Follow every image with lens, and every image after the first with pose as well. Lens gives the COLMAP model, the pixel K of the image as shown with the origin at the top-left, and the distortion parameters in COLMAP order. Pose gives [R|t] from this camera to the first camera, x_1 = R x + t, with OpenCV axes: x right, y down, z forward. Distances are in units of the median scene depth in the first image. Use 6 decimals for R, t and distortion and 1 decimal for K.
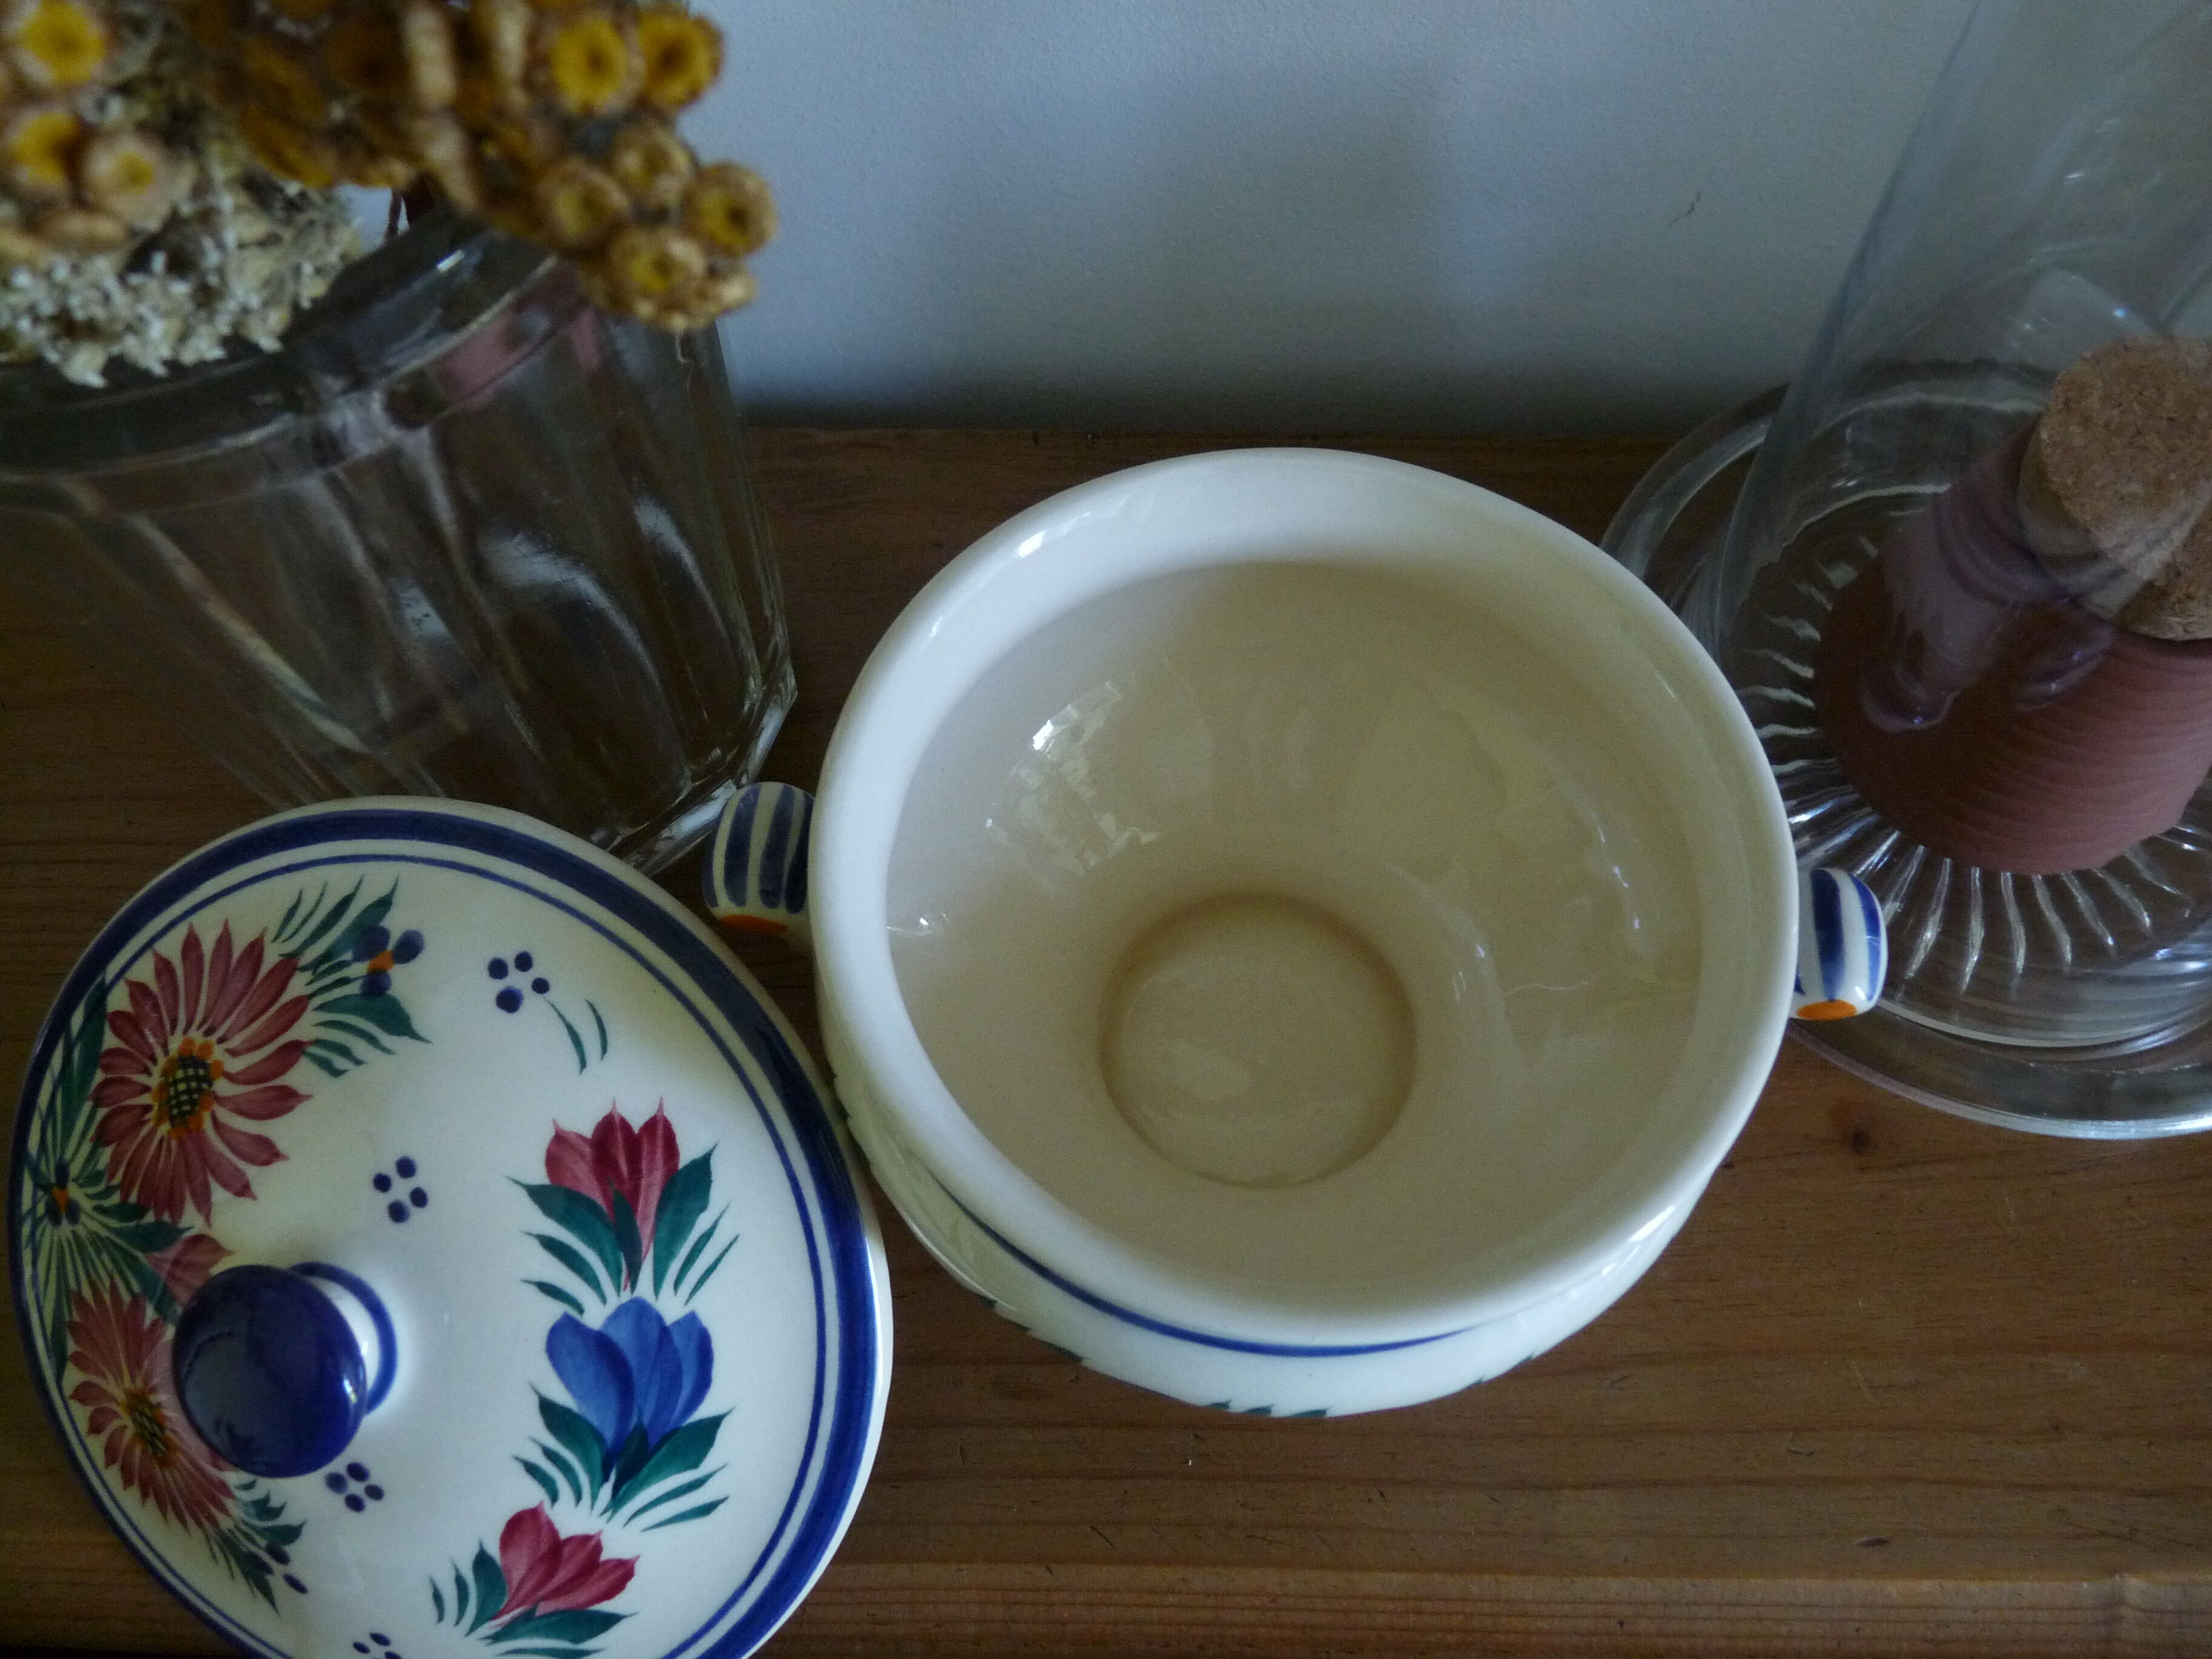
lens RADIAL K [[1793.1, 0, 1106.0], [0, 1793.1, 829.5], [0, 0, 1]] dist [-0.074265, 0.033595]
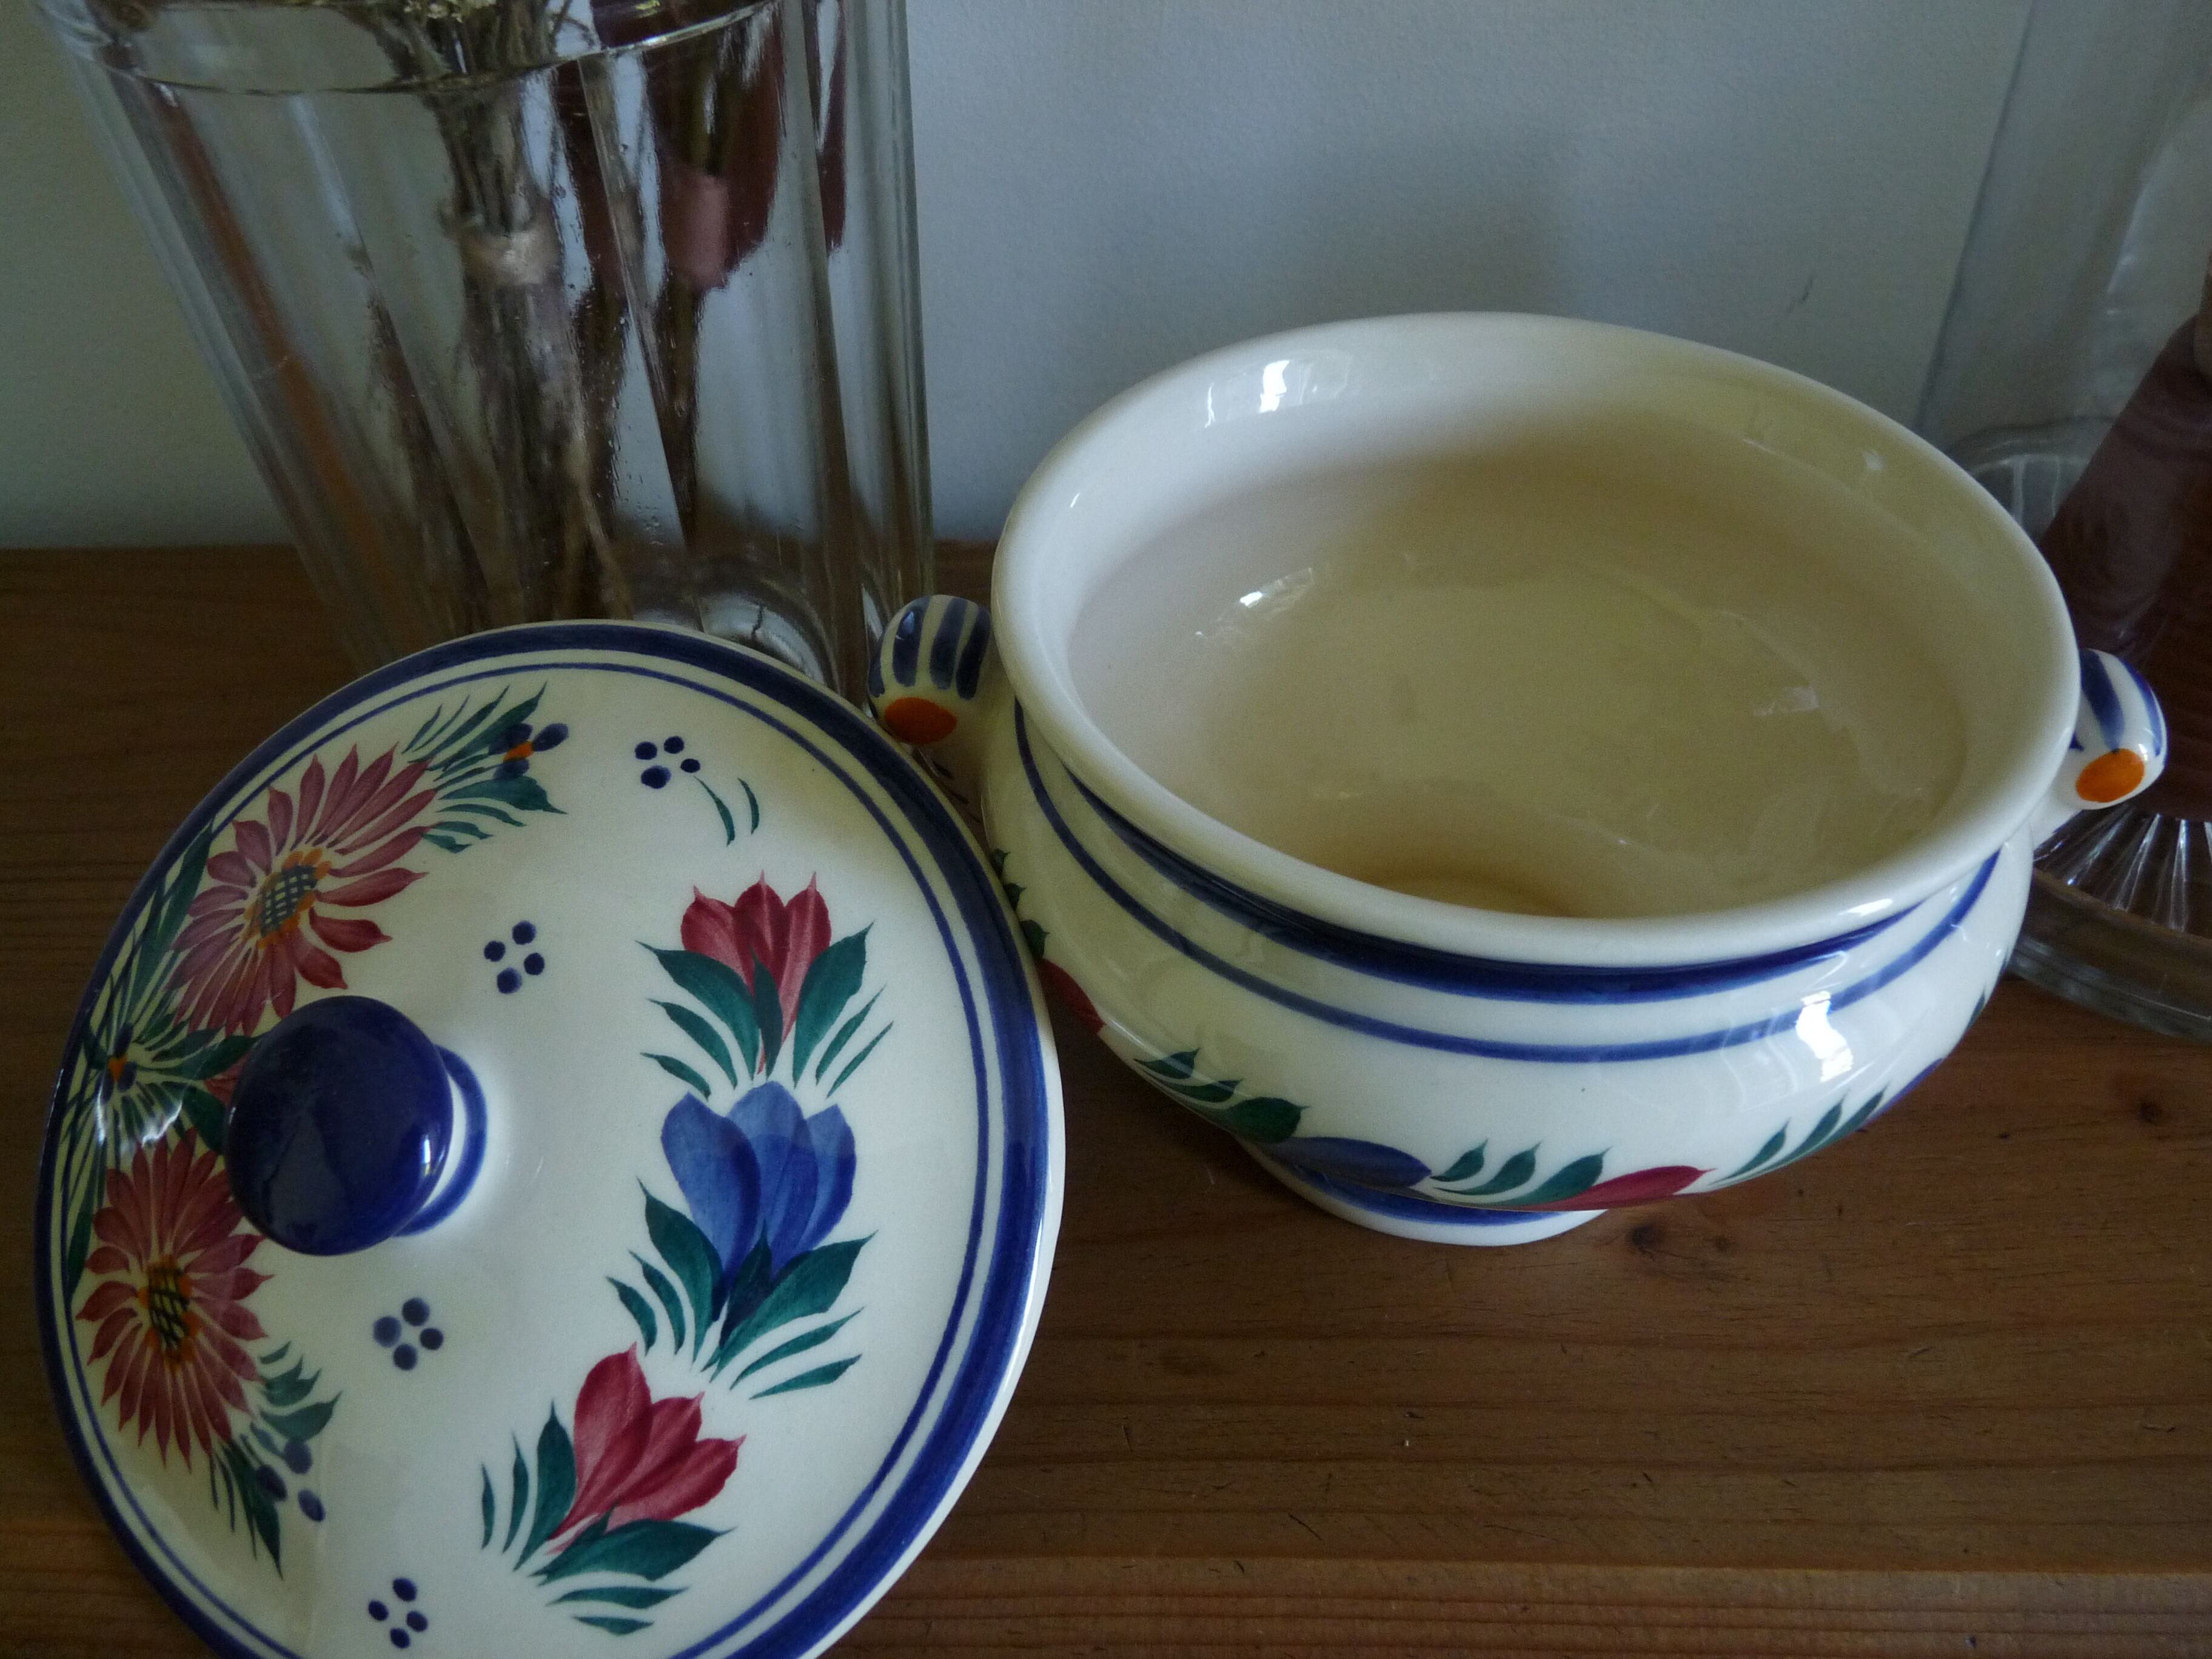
lens RADIAL K [[1779.0, 0, 1094.6], [0, 1779.0, 830.0], [0, 0, 1]] dist [-0.039451, -0.015869]
pose [[0.999298, -0.006375, -0.036915, -0.073818], [-0.006811, 0.938075, -0.346365, 0.430184], [0.036838, 0.346373, 0.937373, 0.154885]]
